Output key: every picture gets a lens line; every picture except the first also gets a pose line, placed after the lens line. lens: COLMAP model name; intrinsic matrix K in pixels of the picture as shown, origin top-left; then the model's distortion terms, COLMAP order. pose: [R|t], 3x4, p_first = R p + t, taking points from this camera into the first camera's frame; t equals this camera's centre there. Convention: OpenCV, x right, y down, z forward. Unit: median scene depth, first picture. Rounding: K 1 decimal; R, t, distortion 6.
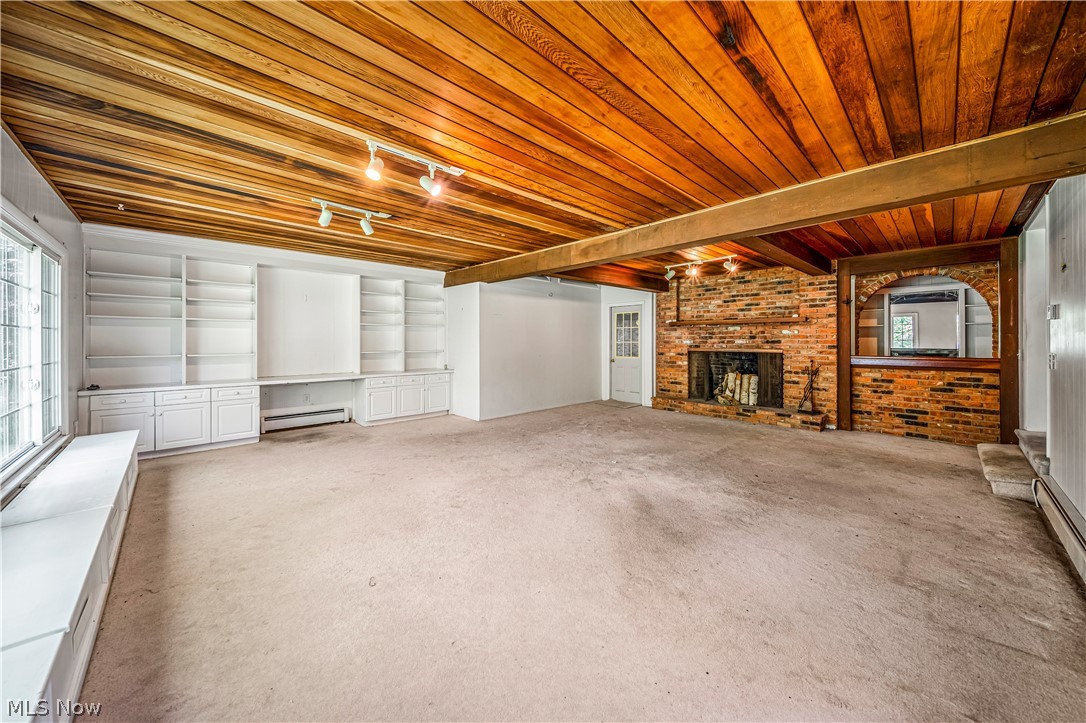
lens RADIAL K [[379.6, 0, 551.4], [0, 379.6, 341.5], [0, 0, 1]] dist [0.001112, -0.000174]
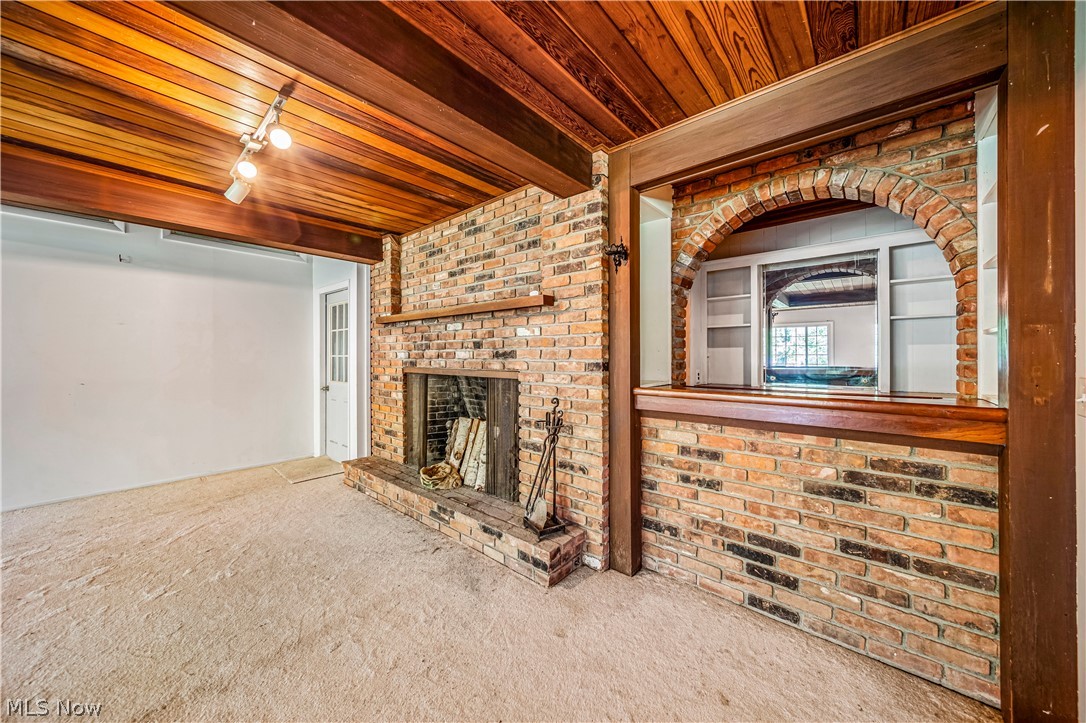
lens RADIAL K [[379.6, 0, 542.0], [0, 379.6, 356.1], [0, 0, 1]] dist [0.001112, -0.000174]
pose [[0.995484, 0.000261, 0.094930, 0.640584], [-0.000149, 0.999999, -0.001185, 0.003627], [-0.094930, 0.001165, 0.995483, 0.595794]]
